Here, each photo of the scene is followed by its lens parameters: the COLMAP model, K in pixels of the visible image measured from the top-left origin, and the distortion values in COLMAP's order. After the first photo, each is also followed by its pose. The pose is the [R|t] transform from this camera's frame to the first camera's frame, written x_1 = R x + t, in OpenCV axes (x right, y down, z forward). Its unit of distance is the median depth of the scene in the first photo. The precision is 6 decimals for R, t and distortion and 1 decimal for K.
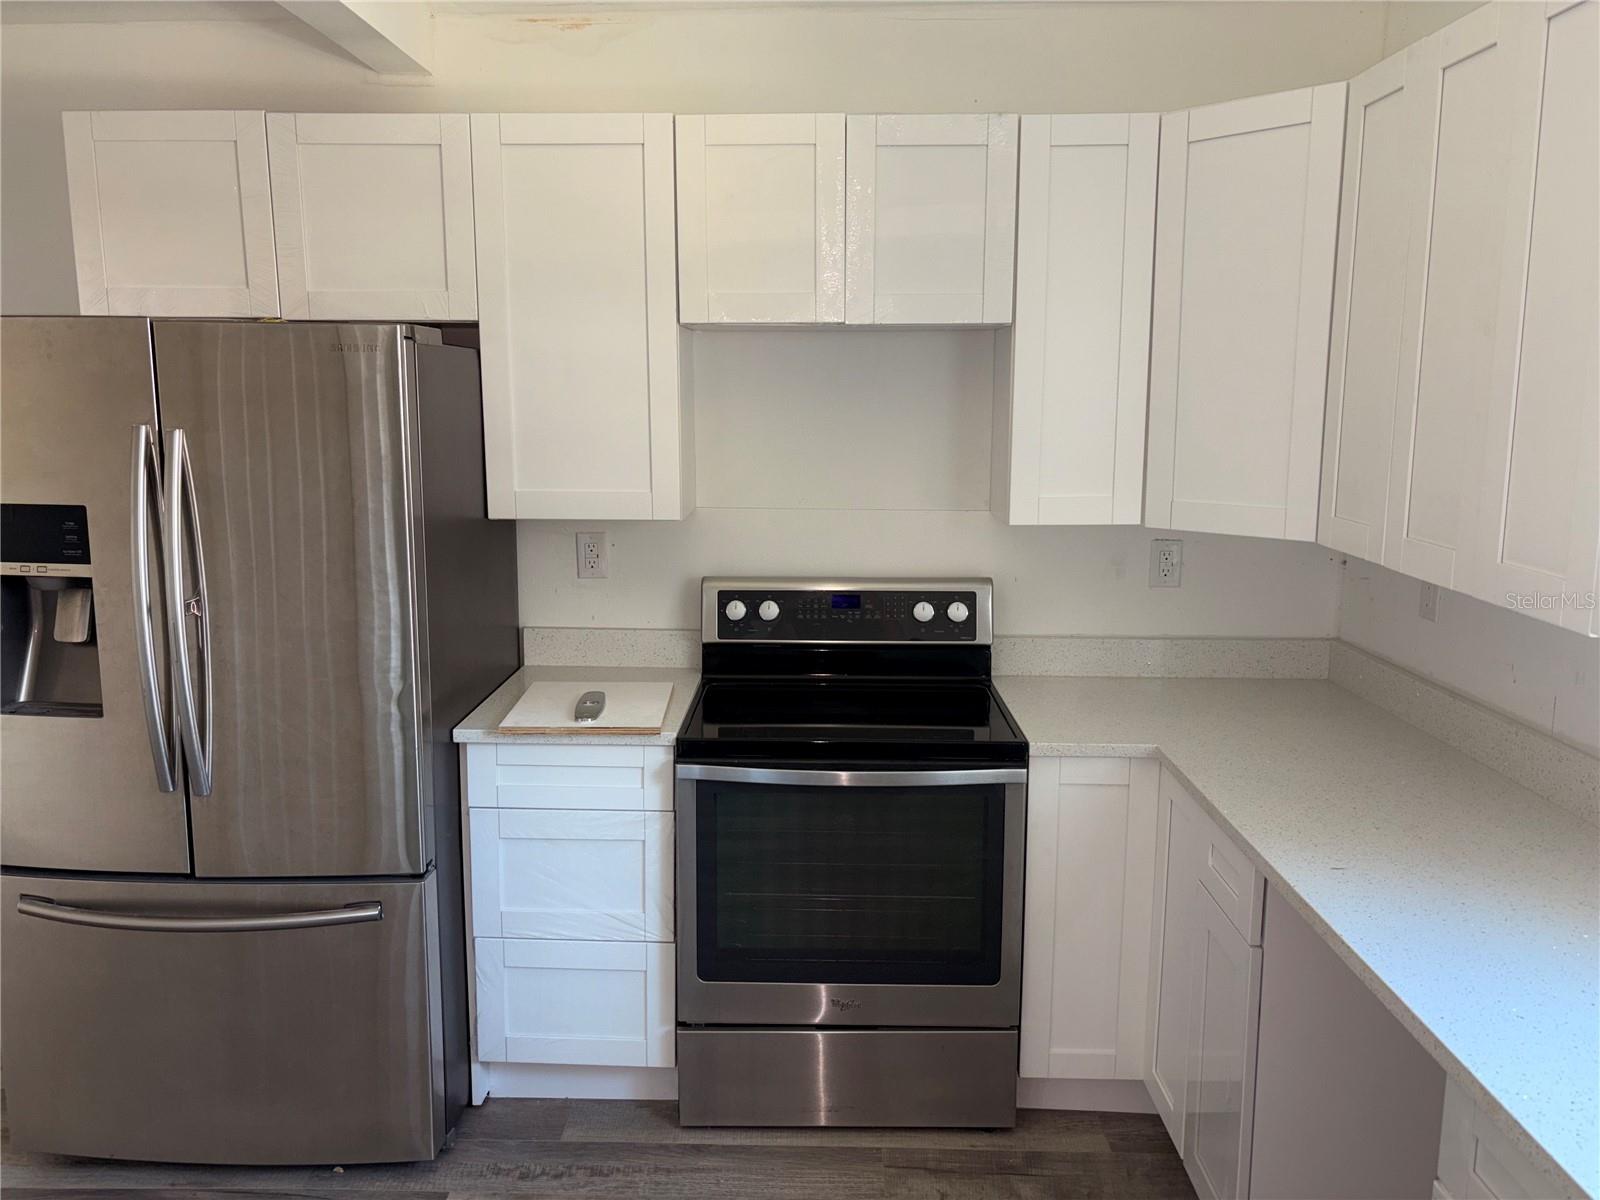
lens RADIAL K [[1219.0, 0, 811.7], [0, 1219.0, 596.0], [0, 0, 1]] dist [0.023945, -0.004254]
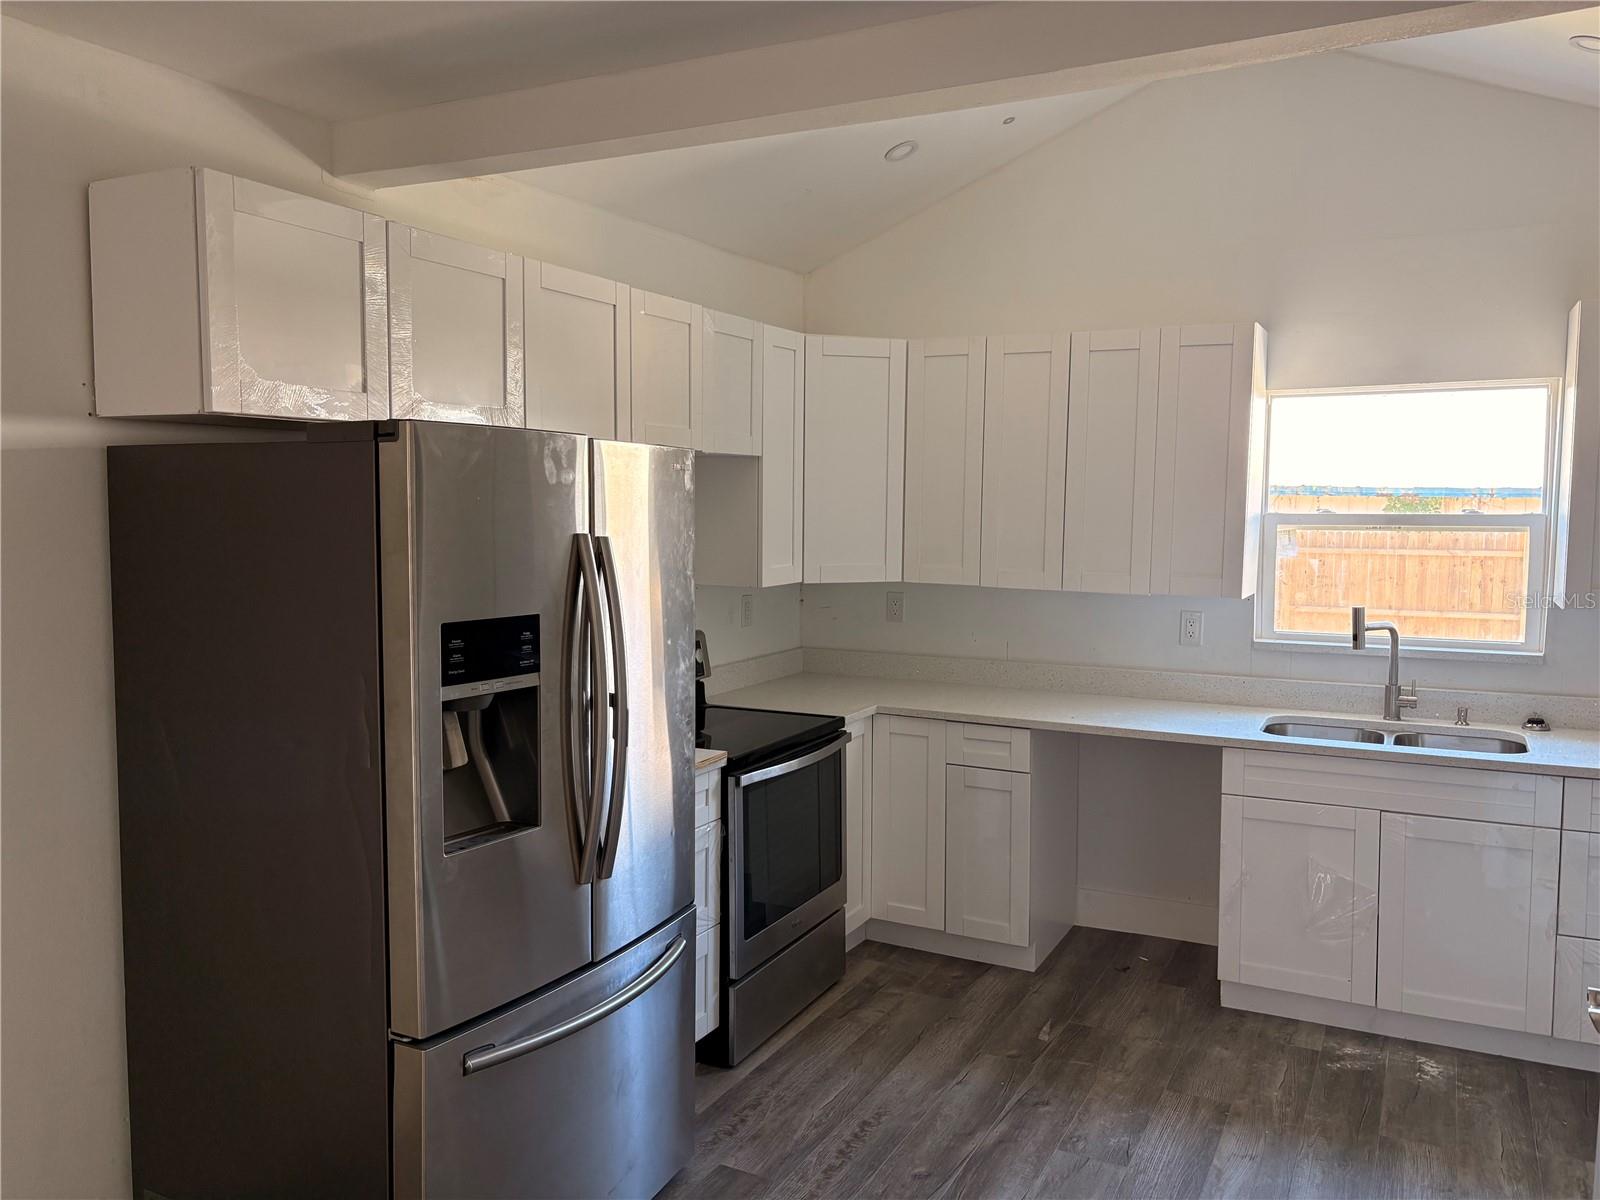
lens RADIAL K [[1215.0, 0, 782.0], [0, 1215.0, 603.1], [0, 0, 1]] dist [0.003546, -0.003711]
pose [[0.448810, -0.077610, 0.890250, -1.222315], [0.146627, 0.989115, 0.012308, -0.057779], [-0.881516, 0.125011, 0.455305, 0.326122]]
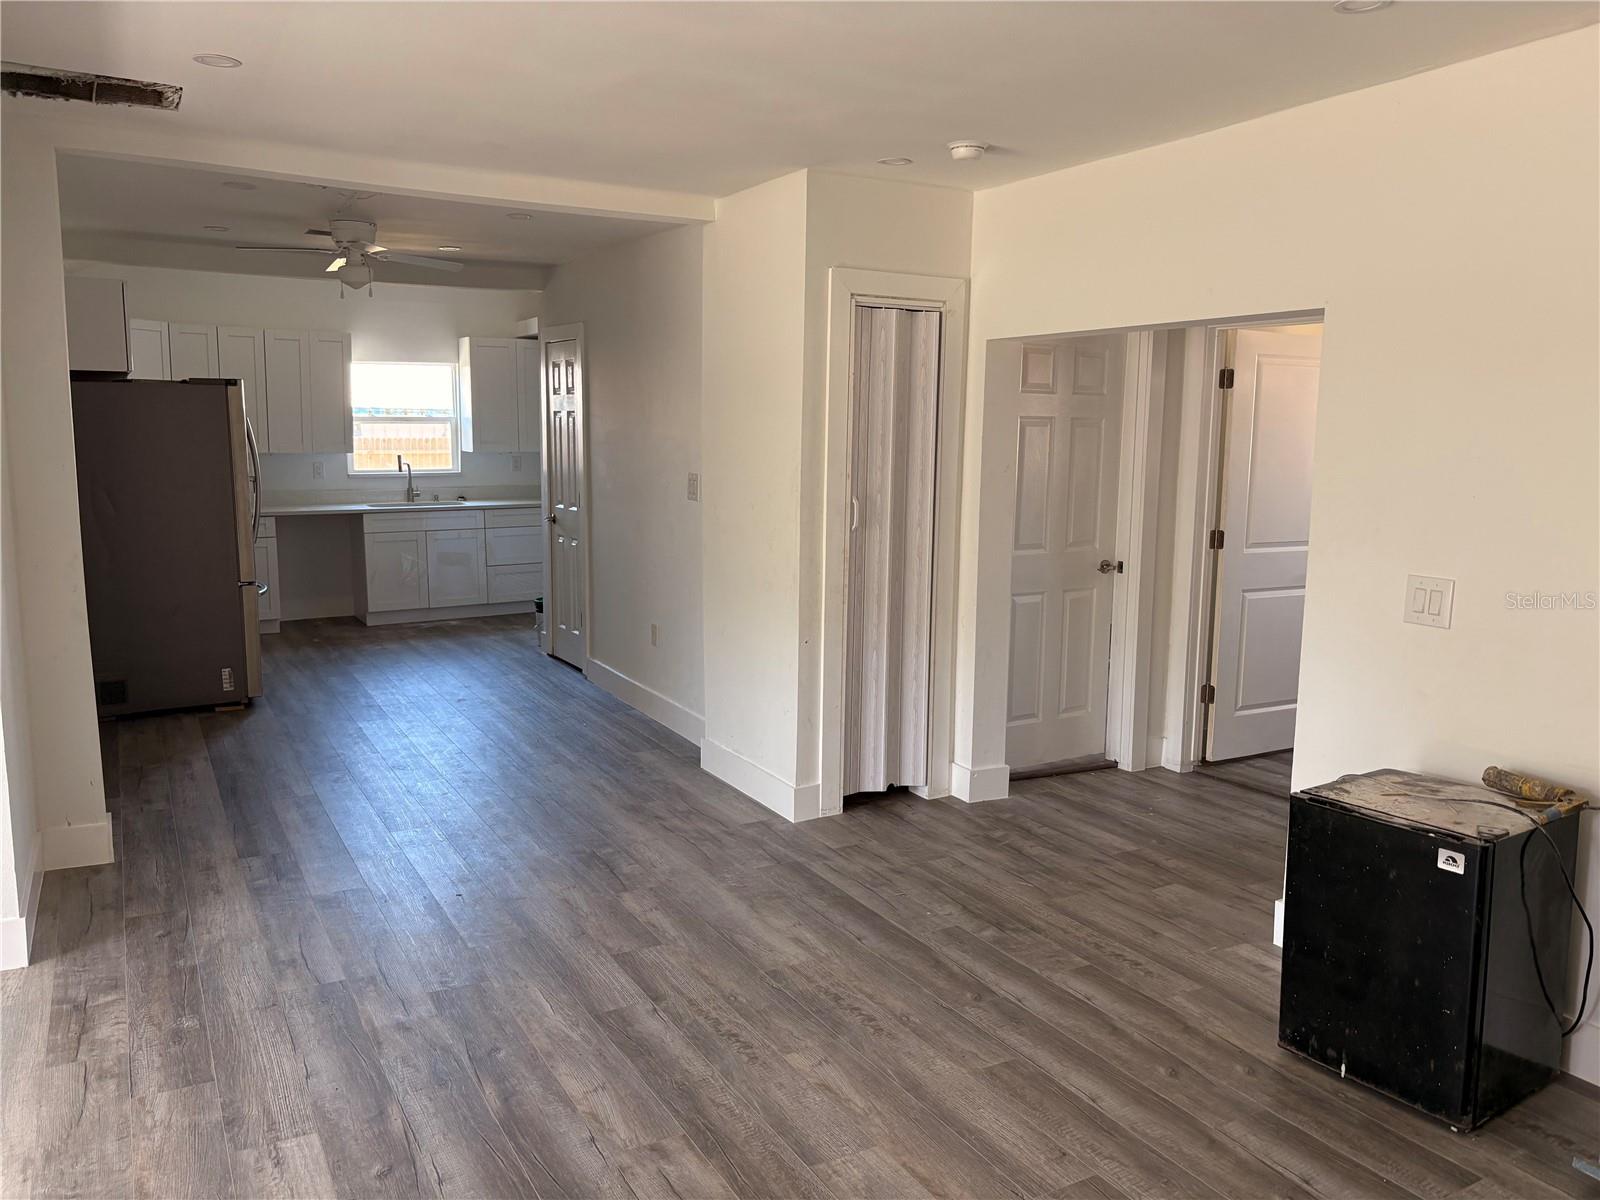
lens RADIAL K [[1219.0, 0, 811.7], [0, 1219.0, 596.0], [0, 0, 1]] dist [0.023945, -0.004254]
pose [[-0.509411, -0.129741, 0.850687, -3.510399], [0.133621, 0.964652, 0.227137, -0.198197], [-0.850086, 0.229376, -0.474068, 1.221734]]
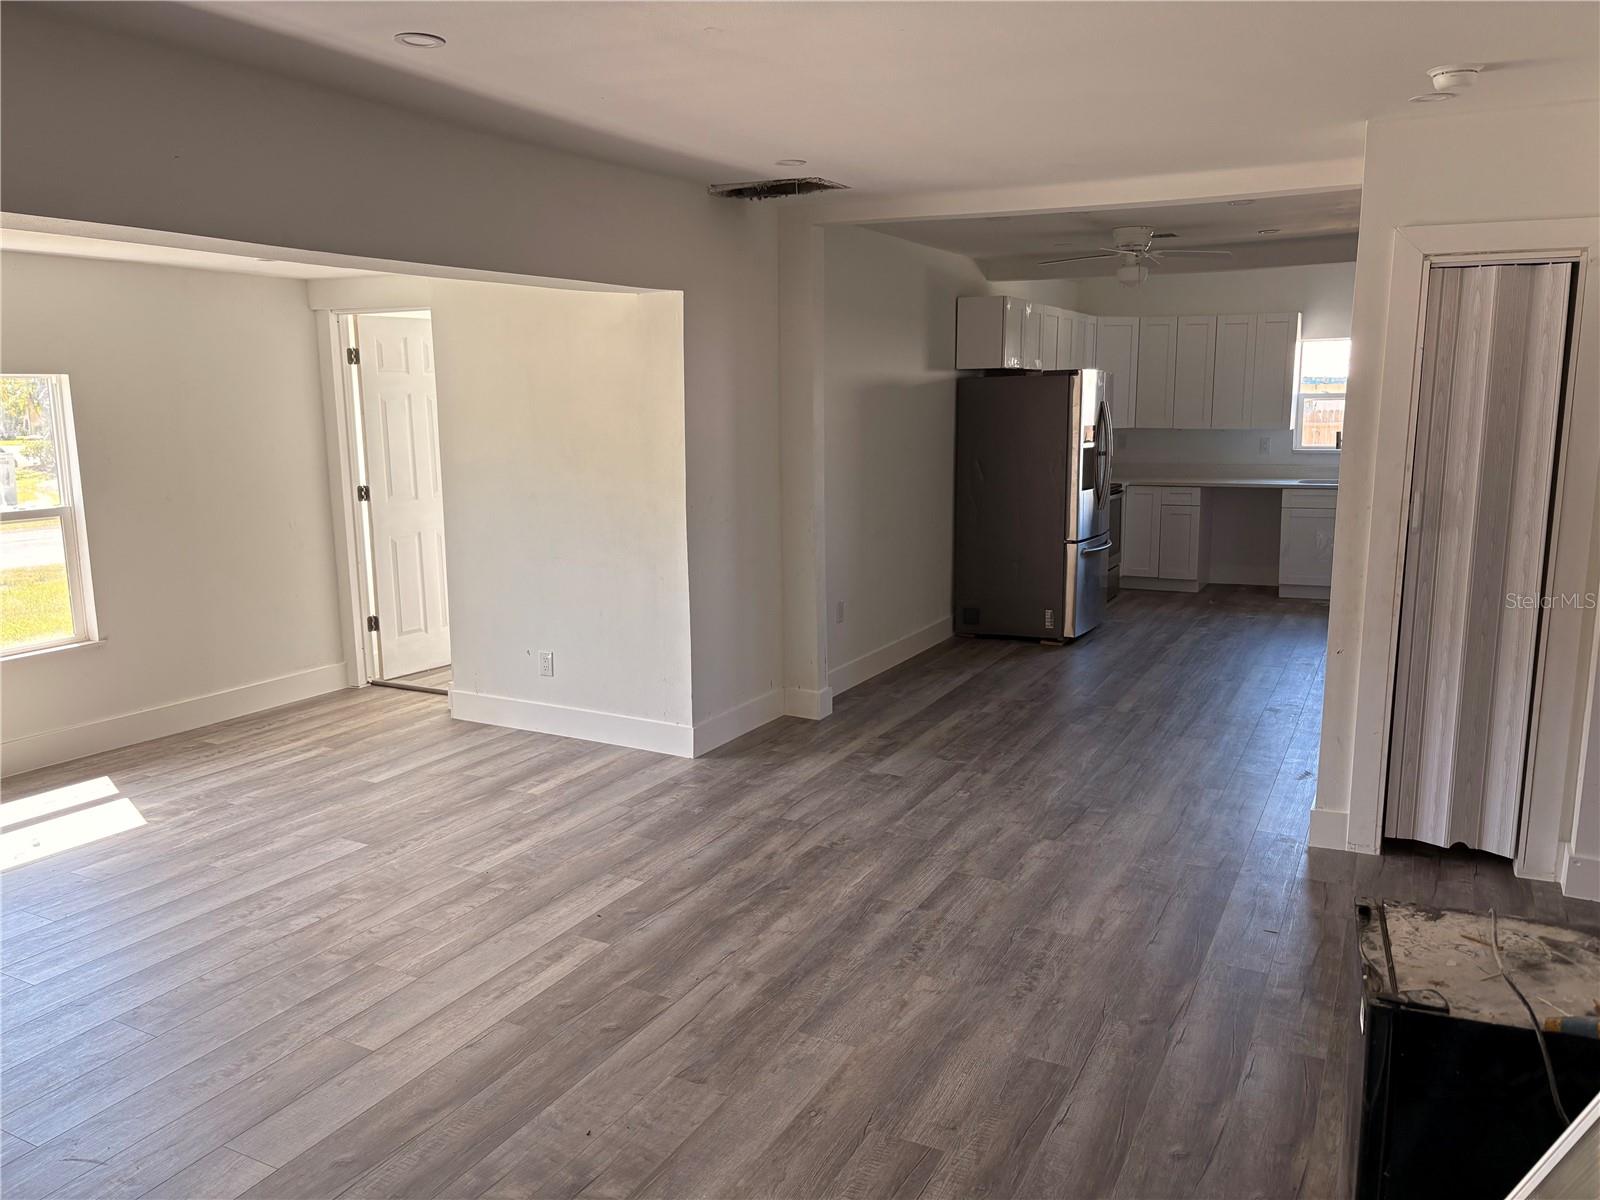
lens RADIAL K [[1226.1, 0, 799.2], [0, 1226.1, 589.0], [0, 0, 1]] dist [-0.002242, 0.049826]
pose [[0.440684, -0.151559, 0.884775, -3.754249], [0.162852, 0.982786, 0.087236, -0.050507], [-0.882766, 0.105644, 0.457780, 0.165636]]
